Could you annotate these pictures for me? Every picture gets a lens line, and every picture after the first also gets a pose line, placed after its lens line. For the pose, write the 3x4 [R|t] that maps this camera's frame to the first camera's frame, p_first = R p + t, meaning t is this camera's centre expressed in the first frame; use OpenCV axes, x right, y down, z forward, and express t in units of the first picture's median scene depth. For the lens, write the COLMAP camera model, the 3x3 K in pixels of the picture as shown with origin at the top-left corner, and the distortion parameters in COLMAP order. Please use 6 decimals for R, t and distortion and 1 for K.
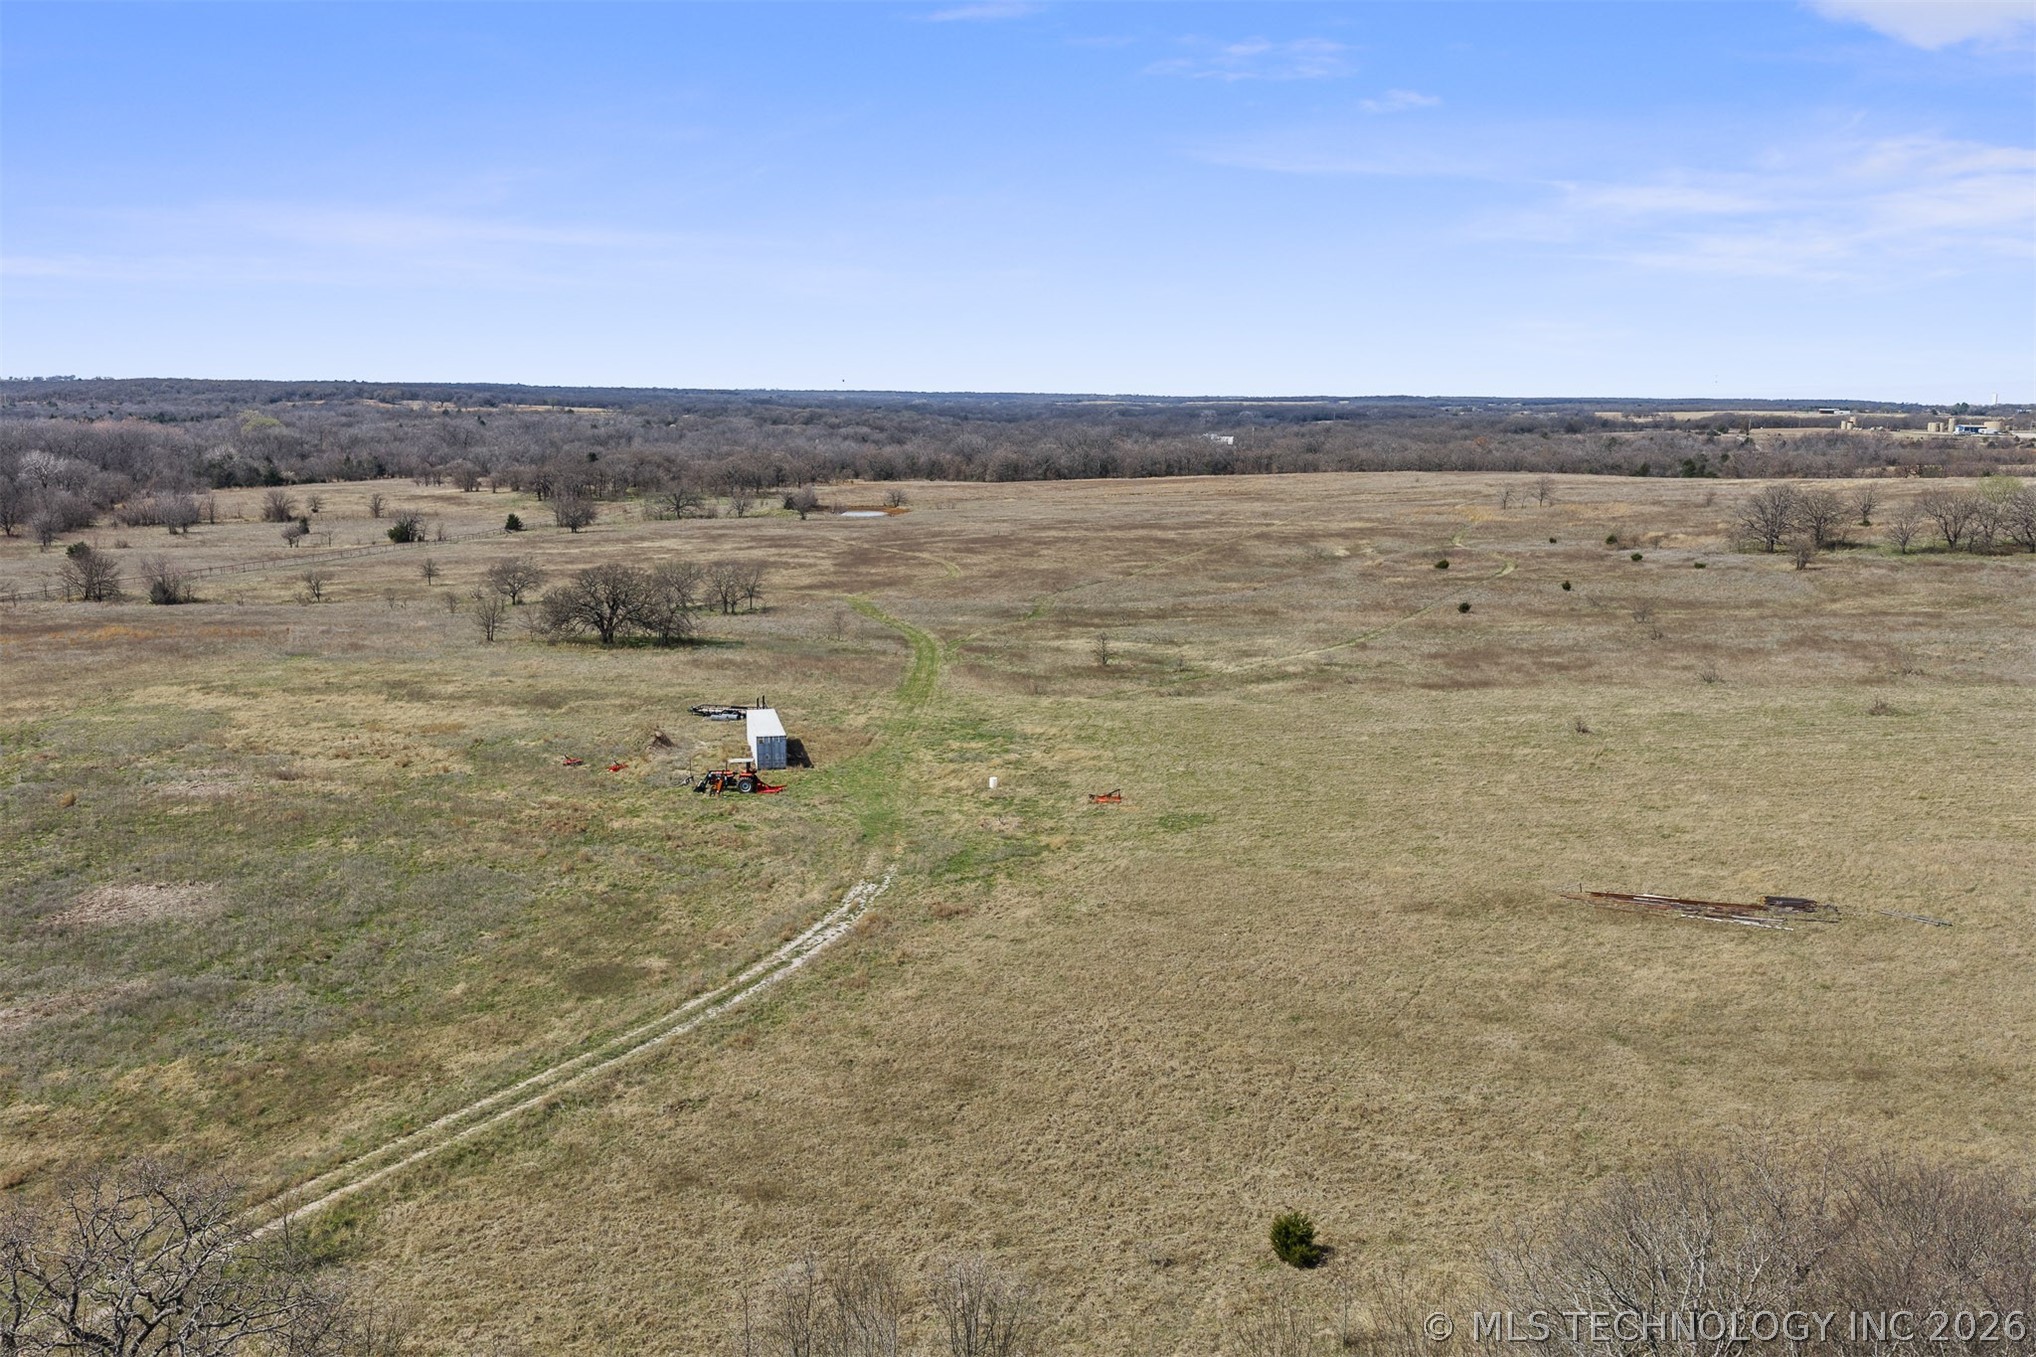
lens RADIAL K [[1681.9, 0, 1015.8], [0, 1681.9, 677.3], [0, 0, 1]] dist [0.019256, -0.041872]
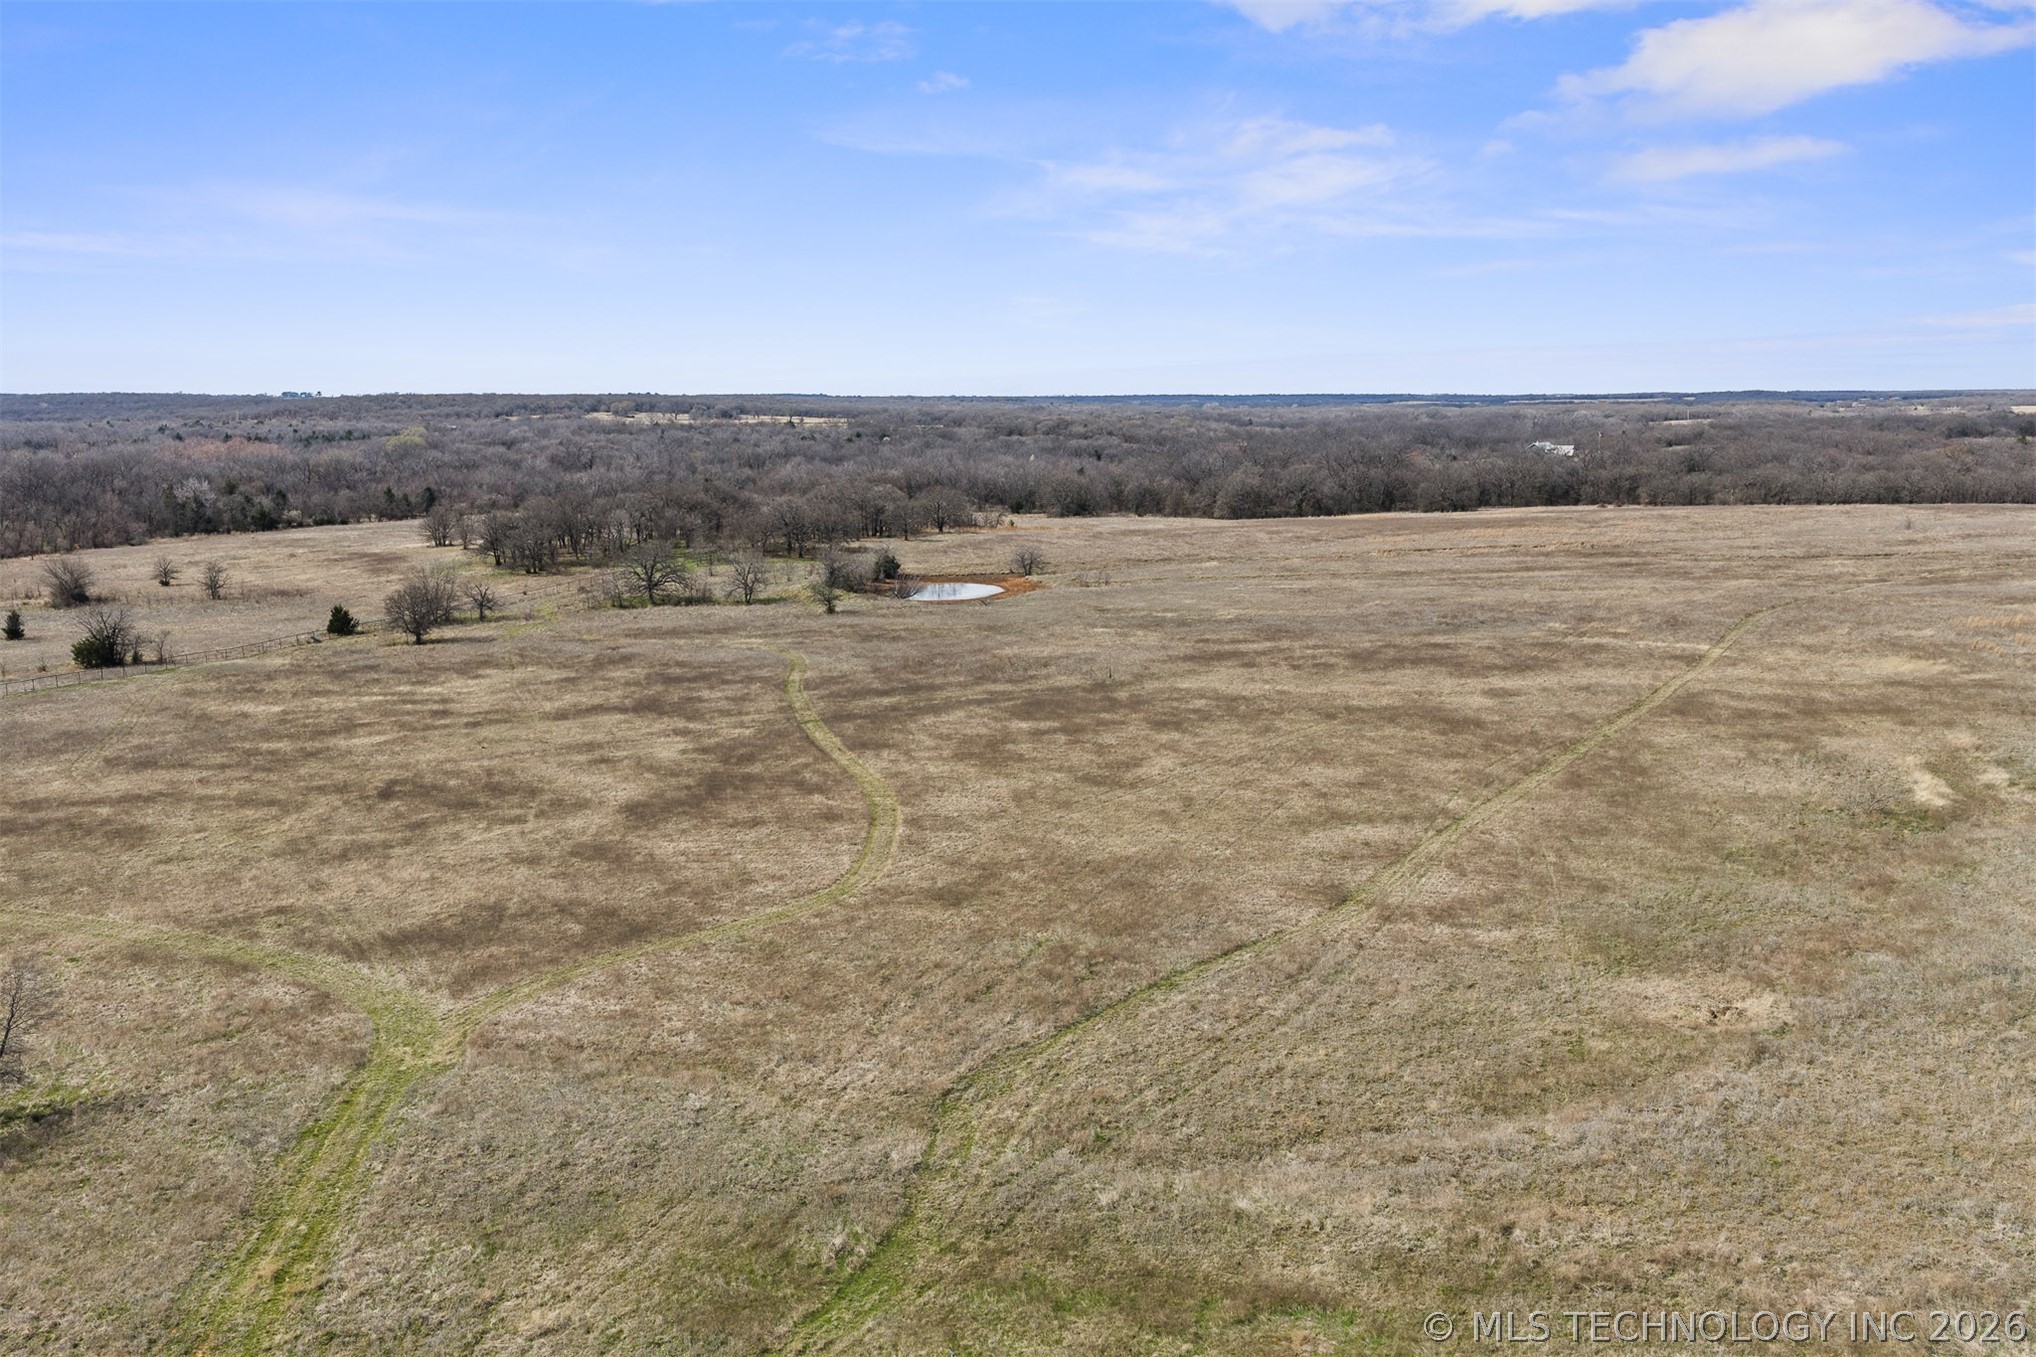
lens RADIAL K [[1681.9, 0, 1016.6], [0, 1681.9, 676.8], [0, 0, 1]] dist [0.019256, -0.041872]
pose [[0.983654, 0.014589, -0.179479, 0.028497], [-0.015069, 0.999886, -0.001312, -0.047222], [0.179439, 0.003995, 0.983761, 0.289052]]
